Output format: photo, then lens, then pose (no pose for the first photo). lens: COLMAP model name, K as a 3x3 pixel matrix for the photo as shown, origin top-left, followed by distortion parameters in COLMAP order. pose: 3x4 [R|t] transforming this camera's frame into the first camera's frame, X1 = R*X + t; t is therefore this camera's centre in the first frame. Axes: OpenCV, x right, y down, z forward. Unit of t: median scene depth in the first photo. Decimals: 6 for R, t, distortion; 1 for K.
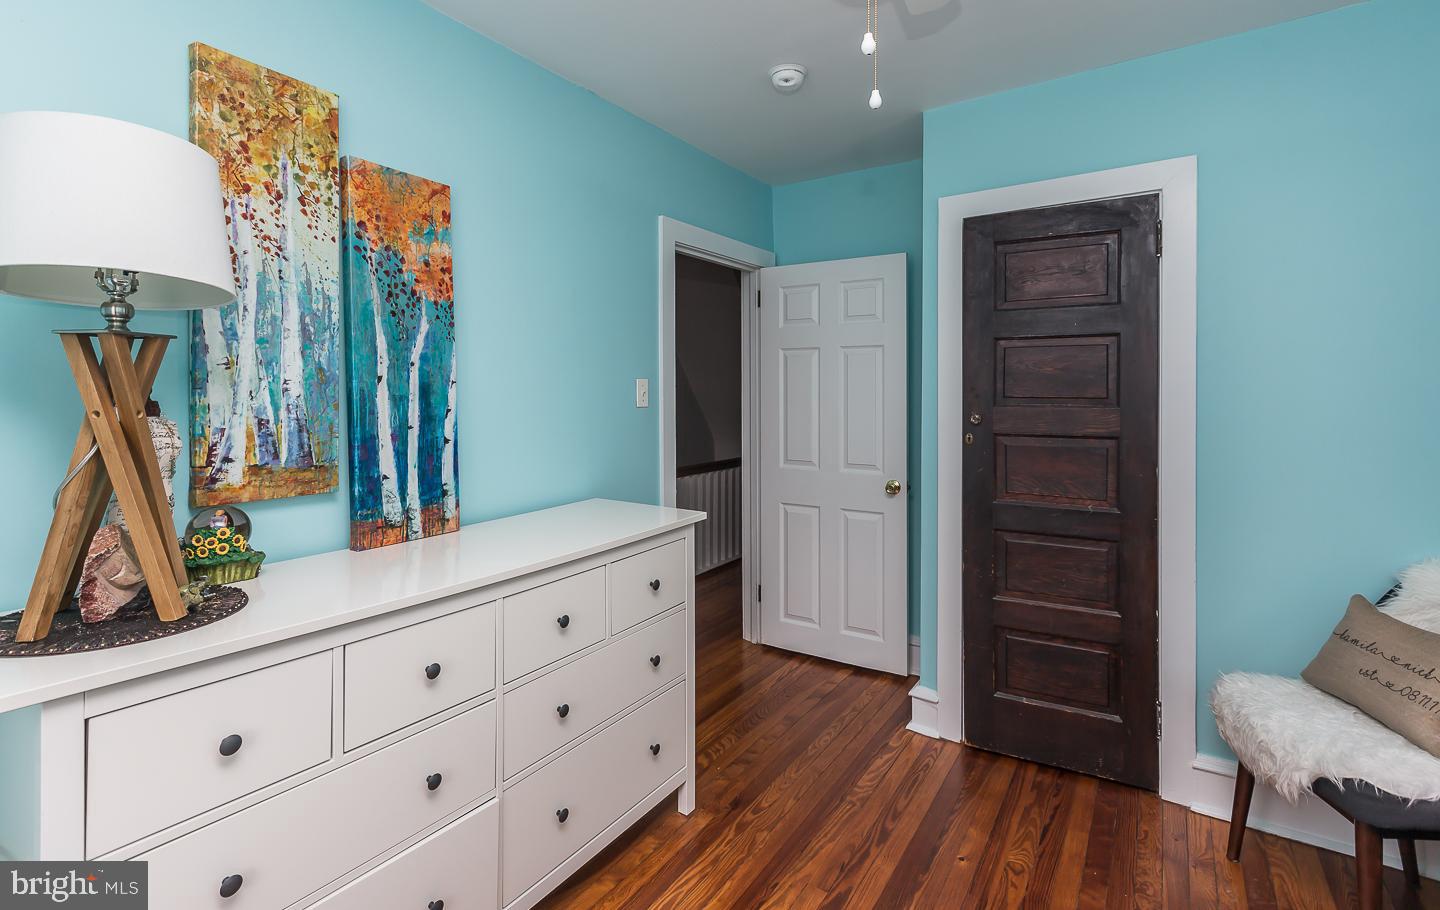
lens RADIAL K [[672.8, 0, 716.5], [0, 672.8, 392.0], [0, 0, 1]] dist [0.005404, 0.000225]
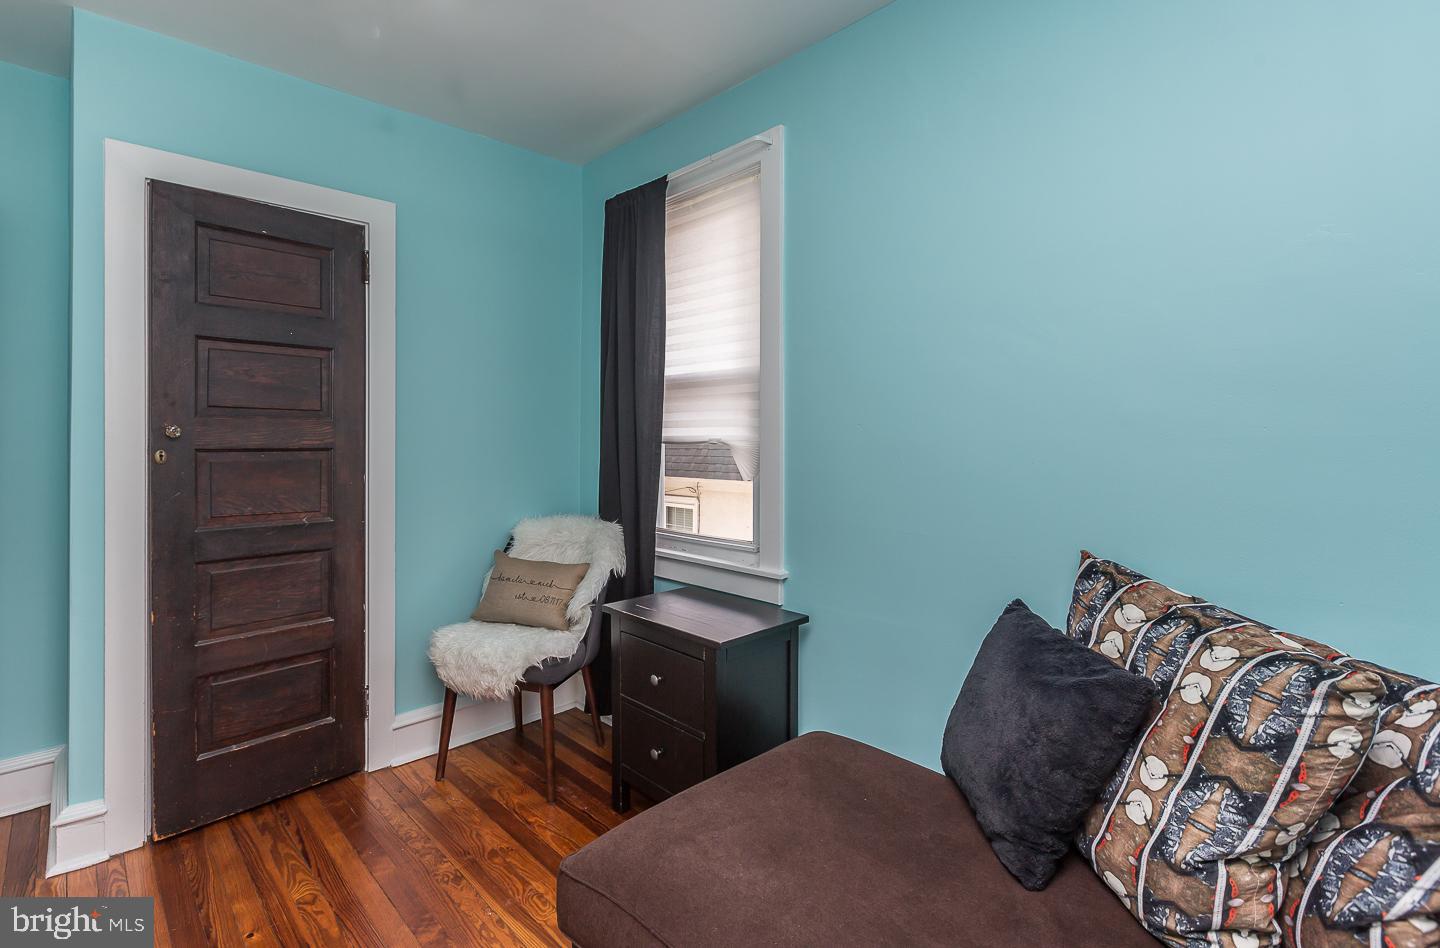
lens RADIAL K [[666.1, 0, 714.7], [0, 666.1, 438.5], [0, 0, 1]] dist [-0.001414, -0.000142]
pose [[0.215984, -0.002708, 0.976393, -0.280193], [0.000560, 0.999996, 0.002649, 0.050082], [-0.976397, -0.000025, 0.215985, 0.204628]]
